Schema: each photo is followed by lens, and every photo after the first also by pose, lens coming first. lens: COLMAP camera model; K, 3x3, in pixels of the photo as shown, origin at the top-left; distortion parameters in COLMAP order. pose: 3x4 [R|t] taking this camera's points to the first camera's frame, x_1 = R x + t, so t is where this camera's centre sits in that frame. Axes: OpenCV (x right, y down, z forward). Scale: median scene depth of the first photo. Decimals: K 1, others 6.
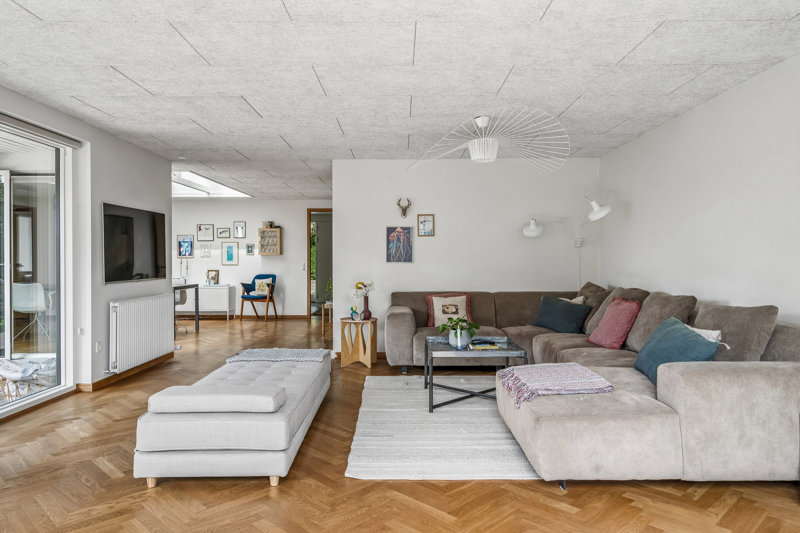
lens RADIAL K [[547.3, 0, 400.3], [0, 547.3, 263.5], [0, 0, 1]] dist [-0.005457, -0.001998]
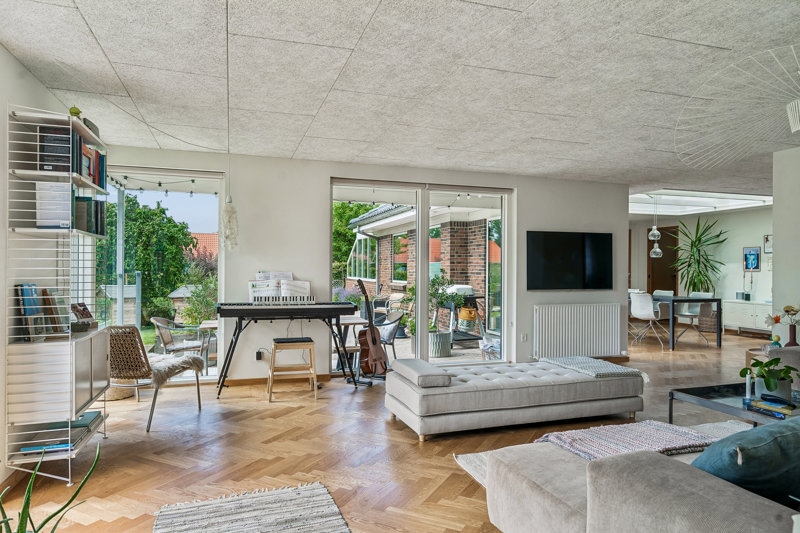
lens RADIAL K [[503.2, 0, 399.8], [0, 503.2, 267.5], [0, 0, 1]] dist [0.000199, 0.000302]
pose [[0.313258, 0.001776, -0.949666, 0.516063], [-0.014645, 0.999888, -0.002961, -0.011304], [0.949555, 0.014836, 0.313249, 0.301407]]
